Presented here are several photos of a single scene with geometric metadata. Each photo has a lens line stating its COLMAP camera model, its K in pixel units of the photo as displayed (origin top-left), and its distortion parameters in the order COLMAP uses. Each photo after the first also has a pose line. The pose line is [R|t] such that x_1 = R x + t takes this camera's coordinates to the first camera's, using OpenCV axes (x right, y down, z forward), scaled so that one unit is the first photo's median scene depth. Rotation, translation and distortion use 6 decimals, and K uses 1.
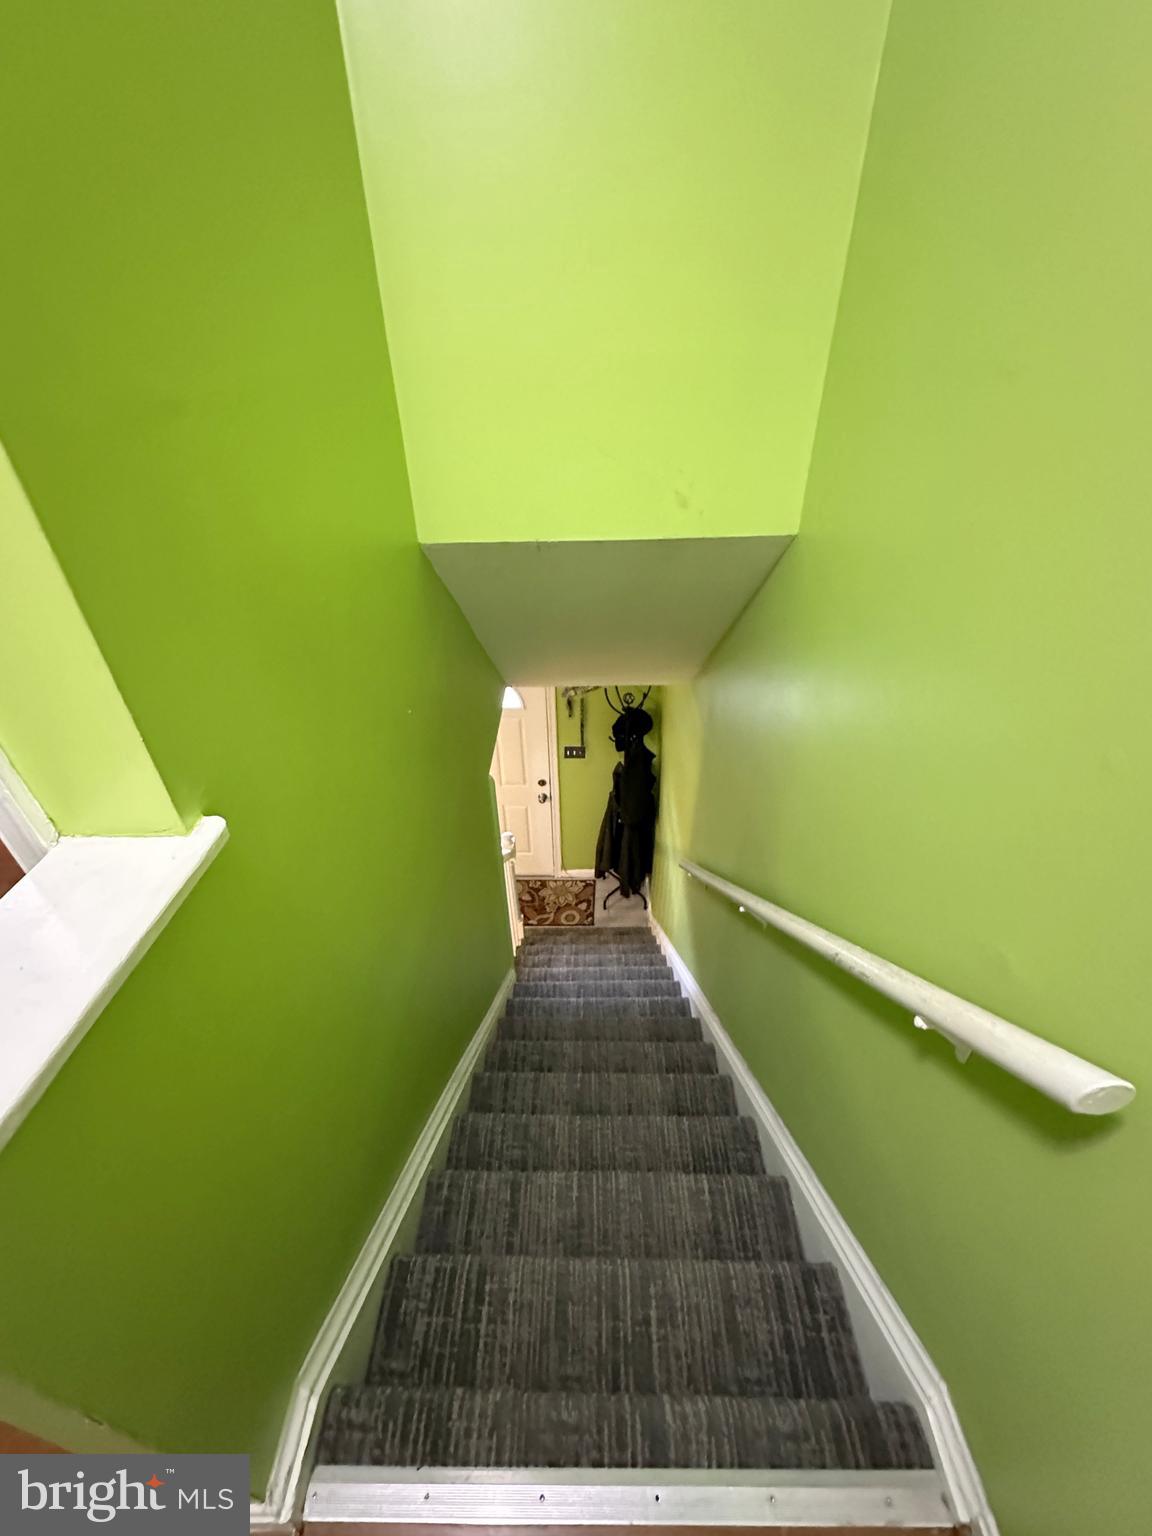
lens RADIAL K [[608.1, 0, 573.2], [0, 608.1, 767.6], [0, 0, 1]] dist [-0.002624, -0.000061]
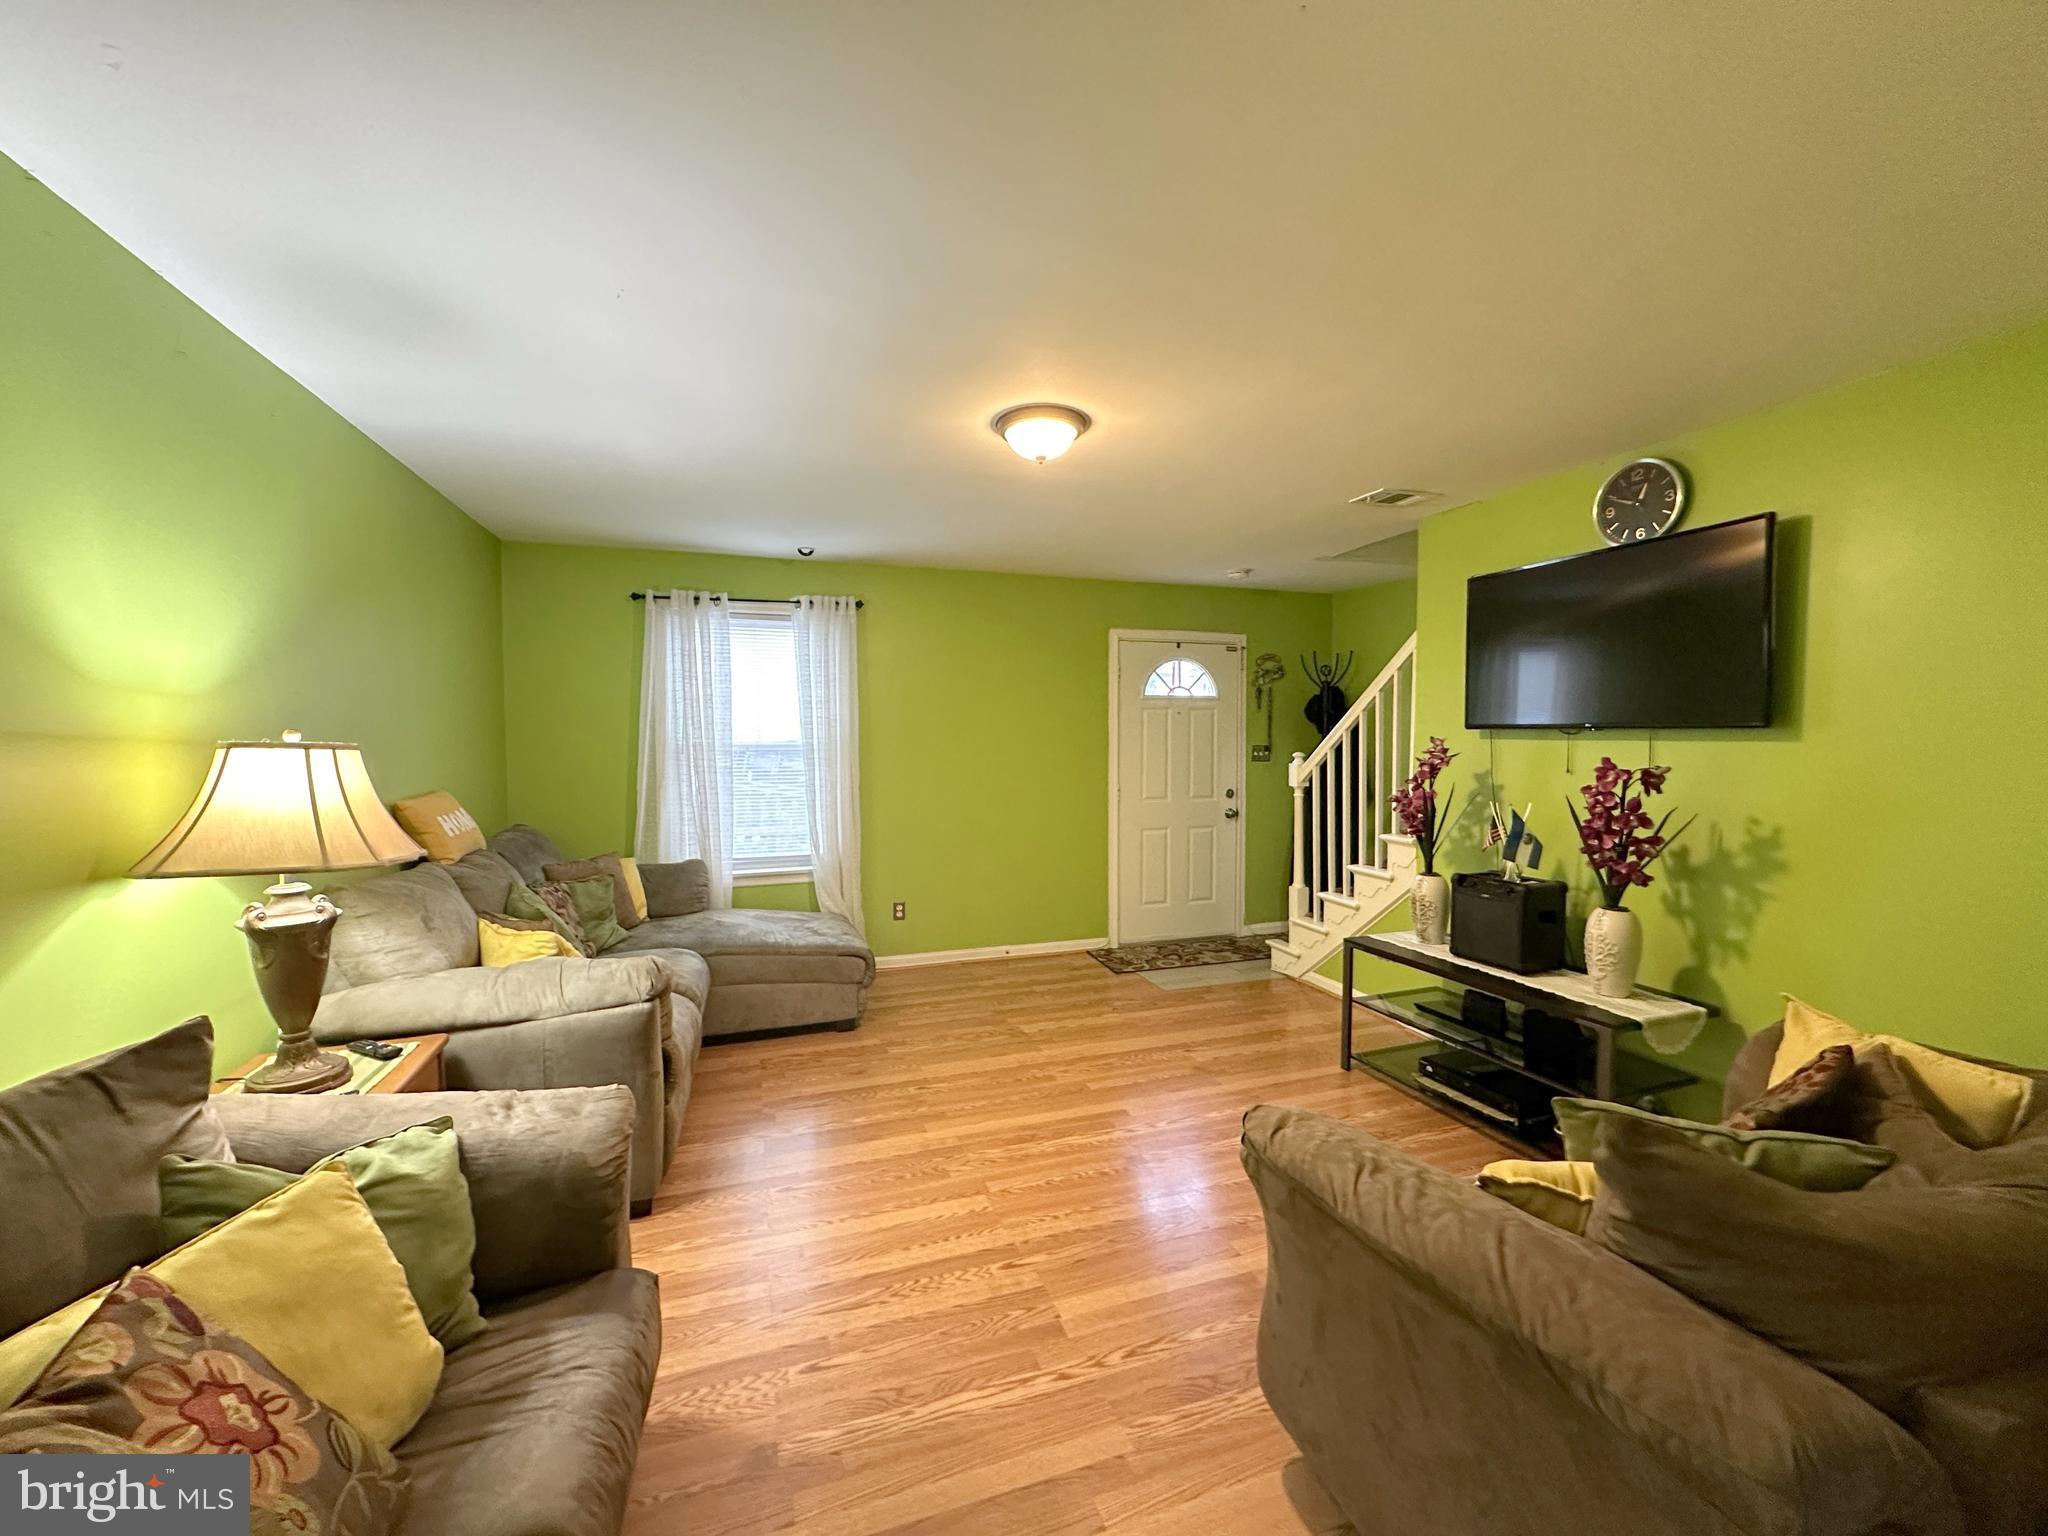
lens RADIAL K [[810.7, 0, 1017.3], [0, 810.7, 781.8], [0, 0, 1]] dist [-0.002624, -0.000061]
pose [[0.949670, -0.024651, 0.312282, -0.730123], [0.181803, 0.855200, -0.485367, 0.539010], [-0.255099, 0.517712, 0.816639, 0.089646]]
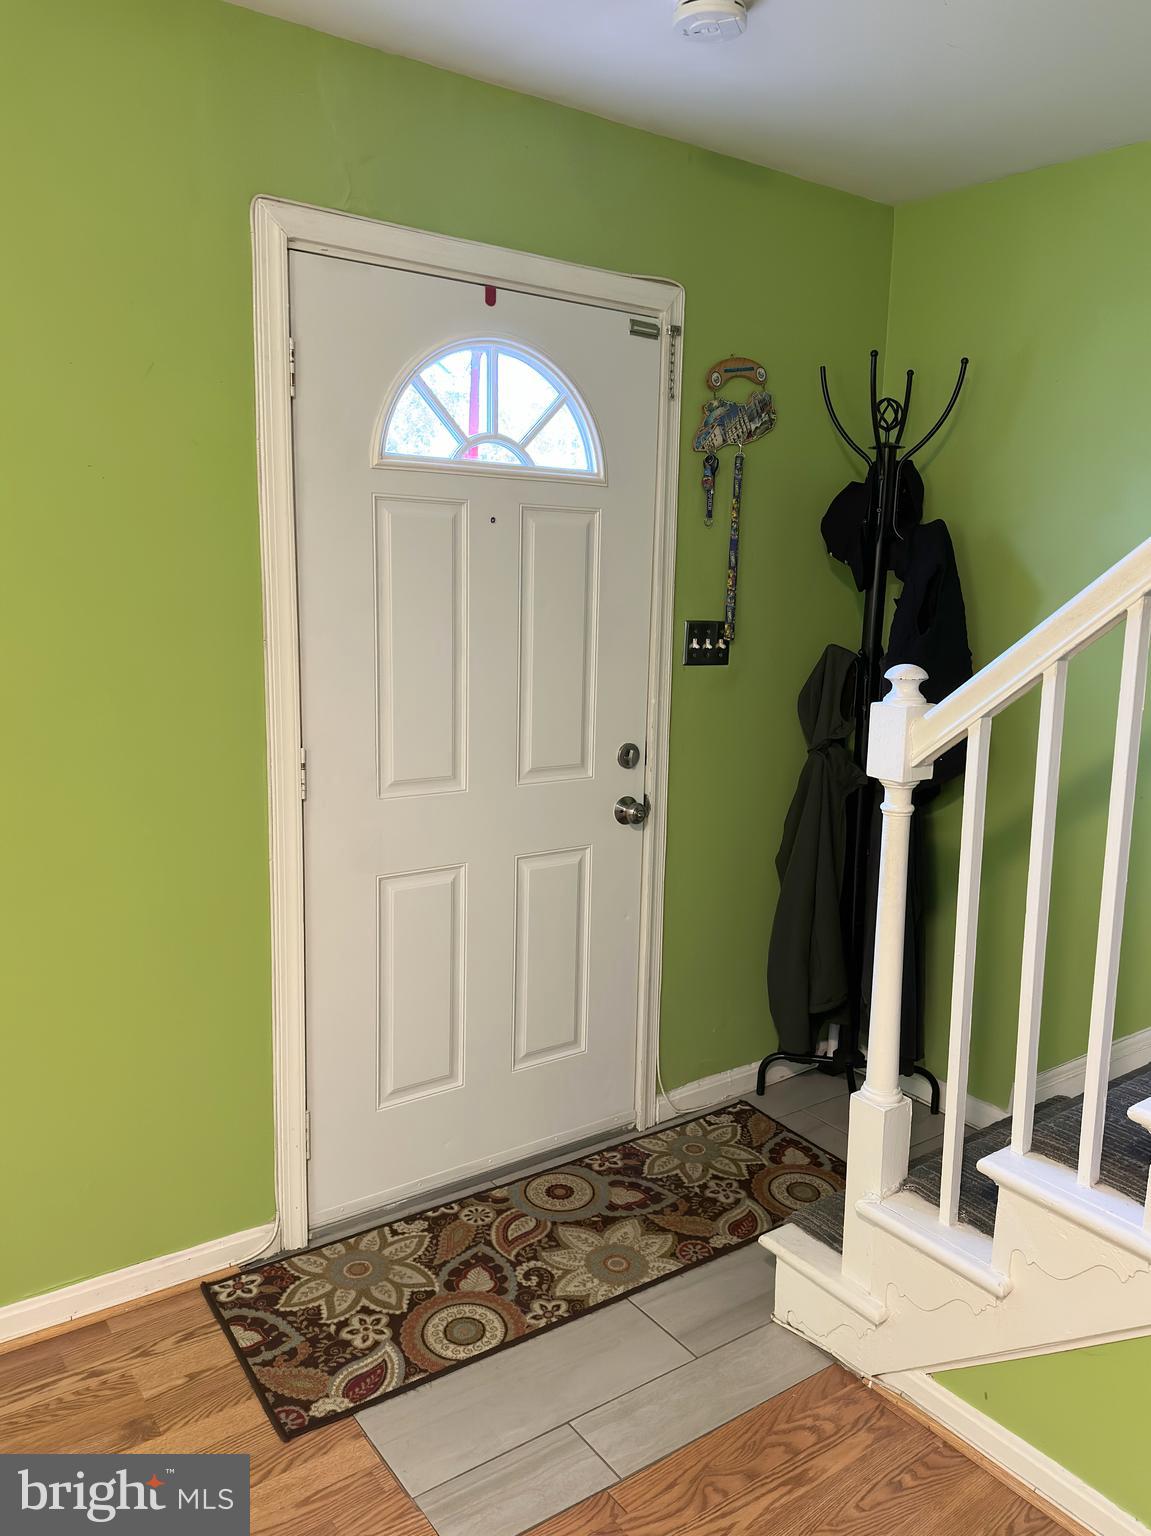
lens RADIAL K [[1149.9, 0, 582.6], [0, 1149.9, 769.7], [0, 0, 1]] dist [0.048529, -0.001550]
pose [[0.811490, -0.084961, 0.578158, -0.425892], [0.310879, 0.900518, -0.304010, 0.209443], [-0.494812, 0.426438, 0.757173, 0.557514]]
